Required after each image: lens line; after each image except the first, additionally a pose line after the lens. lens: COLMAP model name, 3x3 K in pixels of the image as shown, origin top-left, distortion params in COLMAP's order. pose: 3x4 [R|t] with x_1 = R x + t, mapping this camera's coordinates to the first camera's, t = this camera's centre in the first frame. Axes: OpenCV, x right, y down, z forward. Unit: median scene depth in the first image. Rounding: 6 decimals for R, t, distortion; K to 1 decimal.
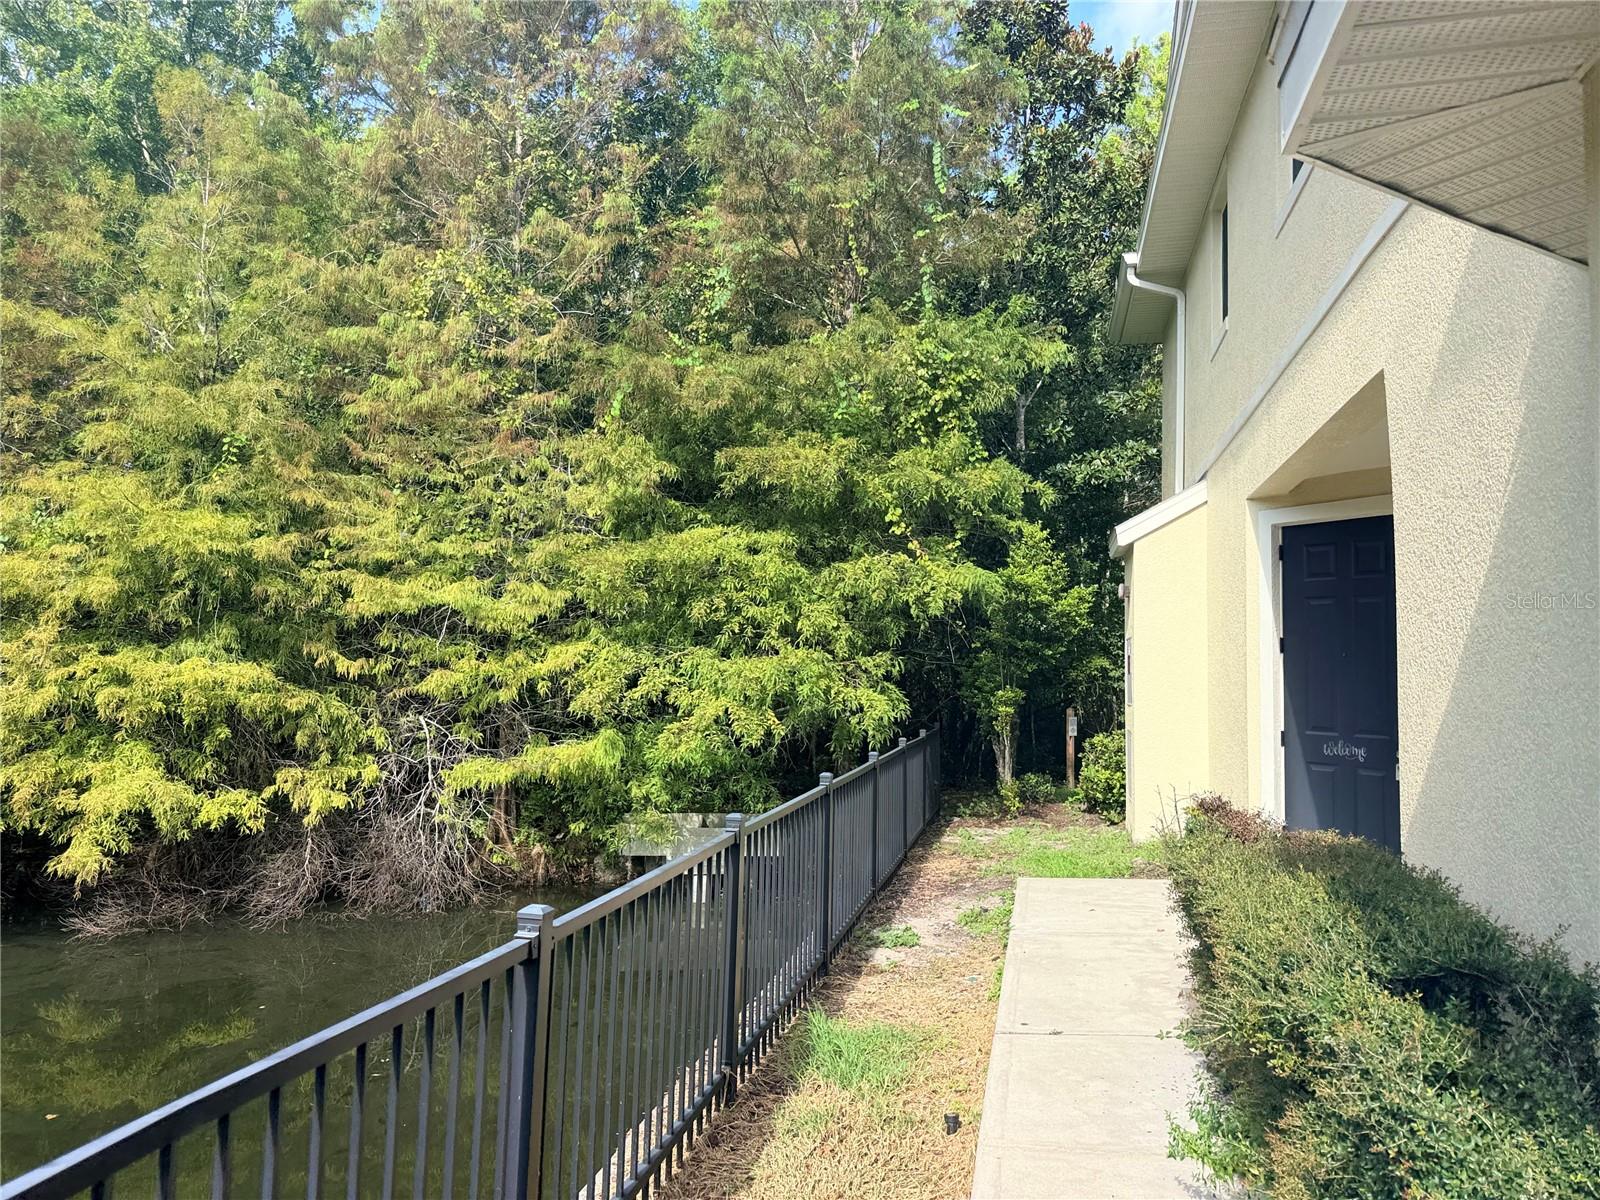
lens RADIAL K [[1136.8, 0, 793.7], [0, 1136.8, 586.8], [0, 0, 1]] dist [0.027035, -0.031994]
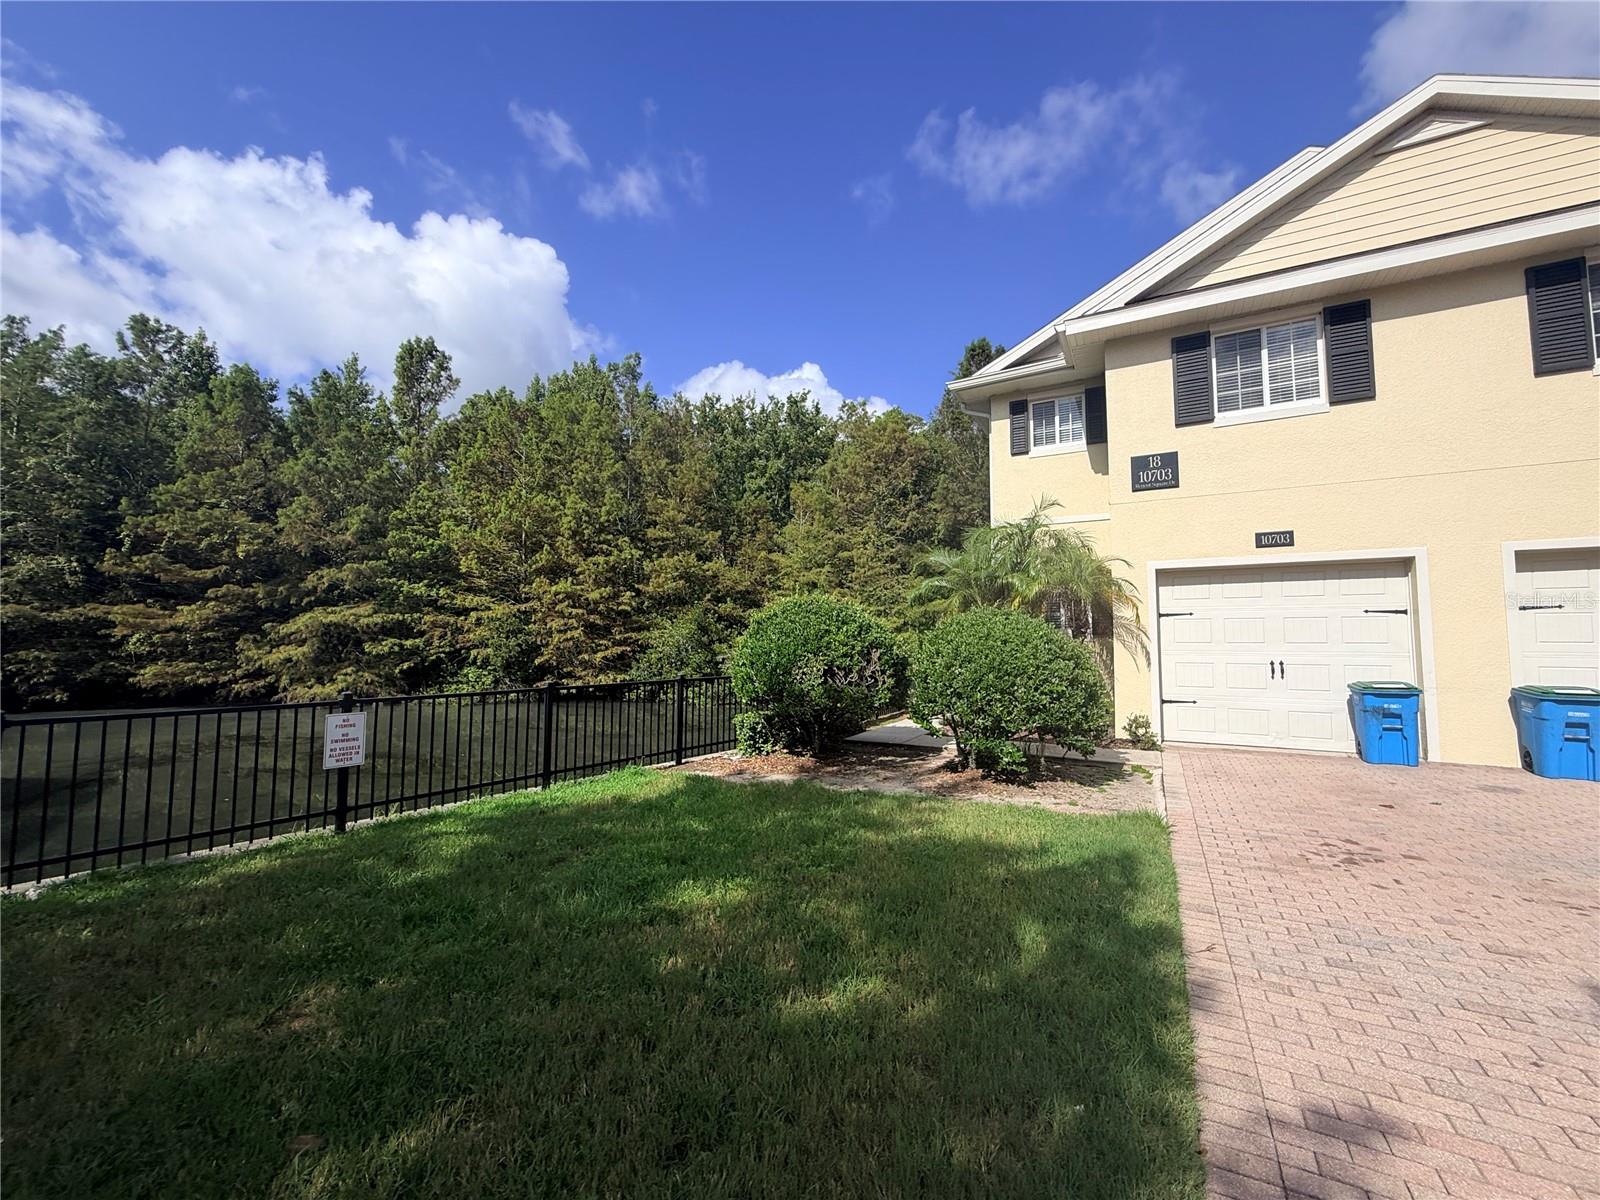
lens RADIAL K [[637.6, 0, 797.5], [0, 637.6, 598.6], [0, 0, 1]] dist [0.000731, 0.000635]
pose [[0.966477, -0.034760, -0.254389, 0.000846], [0.034390, 0.999391, -0.005900, -0.065147], [0.254439, -0.003046, 0.967084, -1.152151]]
